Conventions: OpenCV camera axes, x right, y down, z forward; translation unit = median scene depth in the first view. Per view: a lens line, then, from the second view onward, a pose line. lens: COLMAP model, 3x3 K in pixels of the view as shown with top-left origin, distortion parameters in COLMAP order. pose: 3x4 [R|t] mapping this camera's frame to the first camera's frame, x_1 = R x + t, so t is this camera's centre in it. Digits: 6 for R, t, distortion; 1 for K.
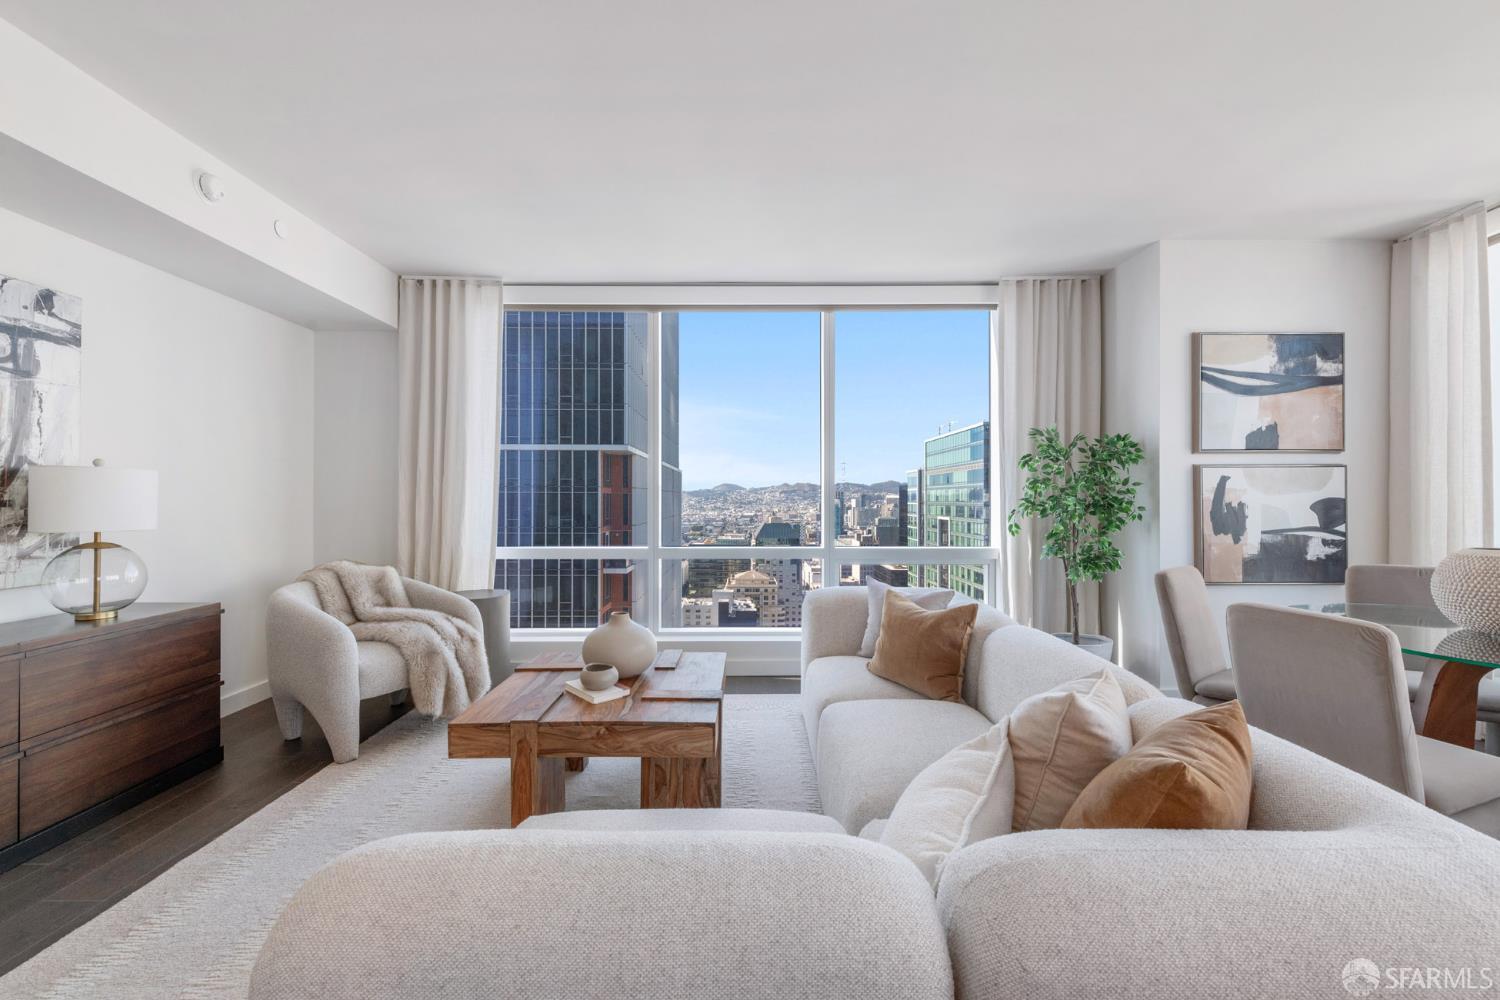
lens RADIAL K [[590.7, 0, 750.0], [0, 590.7, 500.0], [0, 0, 1]] dist [0.004682, -0.000209]
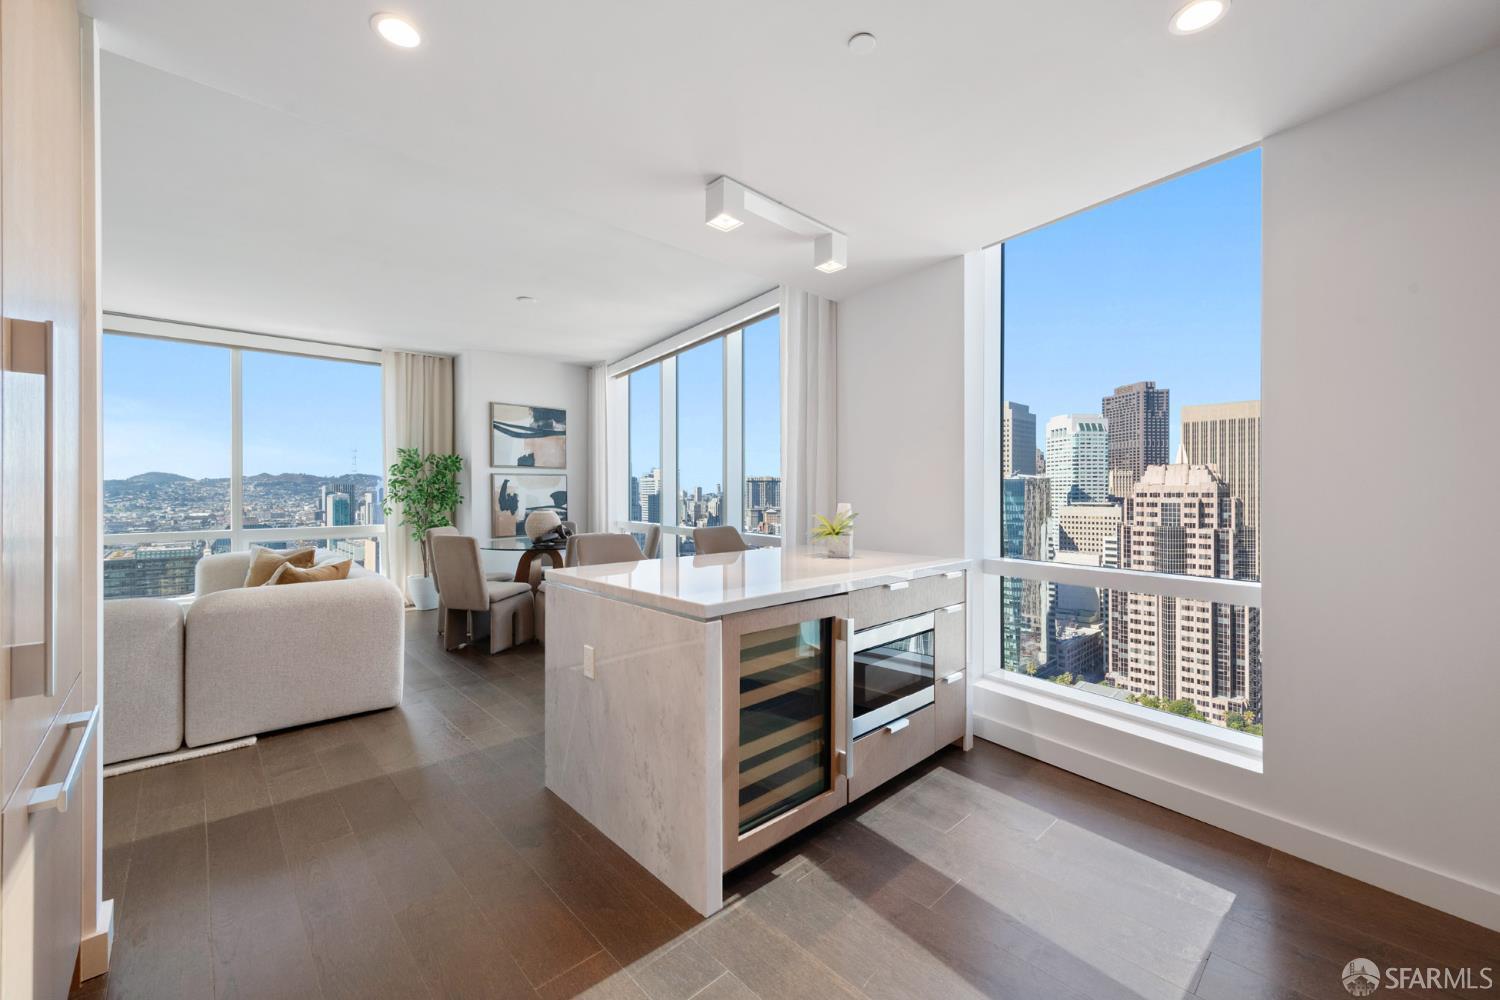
lens RADIAL K [[596.5, 0, 750.0], [0, 596.5, 500.0], [0, 0, 1]] dist [0.011095, 0.000004]
pose [[0.739634, -0.012322, 0.672896, 0.088457], [0.005105, 0.999906, 0.012698, 0.004202], [-0.672990, -0.005956, 0.739628, -0.937035]]
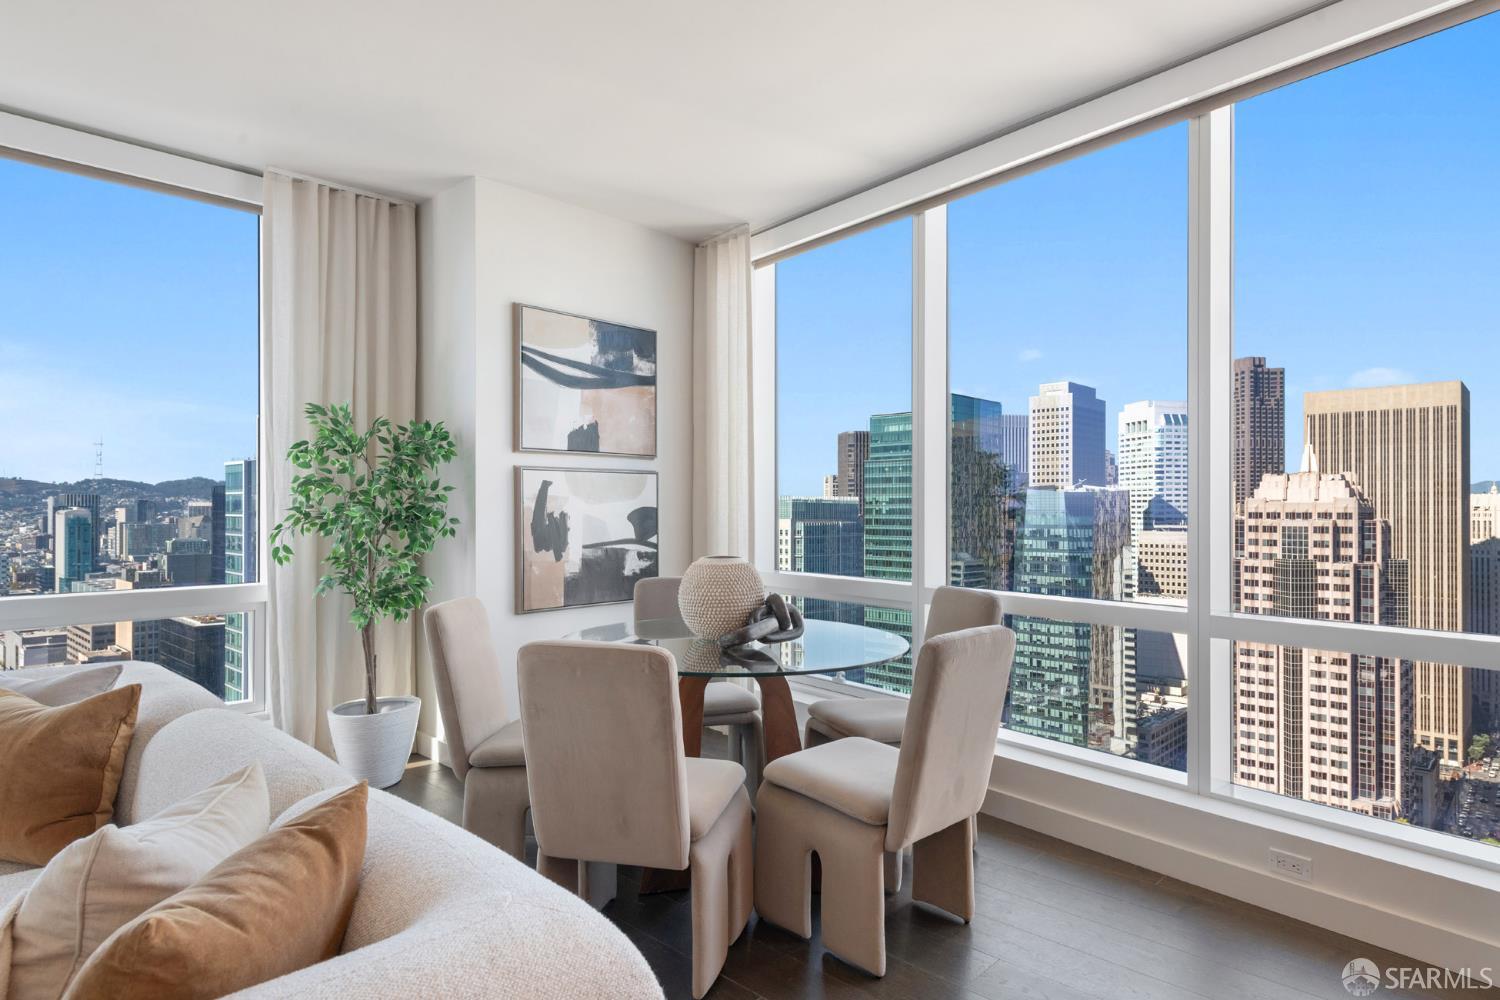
lens RADIAL K [[847.8, 0, 741.3], [0, 847.8, 501.9], [0, 0, 1]] dist [0.035674, -0.024527]
pose [[0.697734, 0.005471, 0.716336, 0.135397], [0.000858, 0.999964, -0.008472, -0.000417], [-0.716356, 0.006526, 0.697704, -0.030747]]
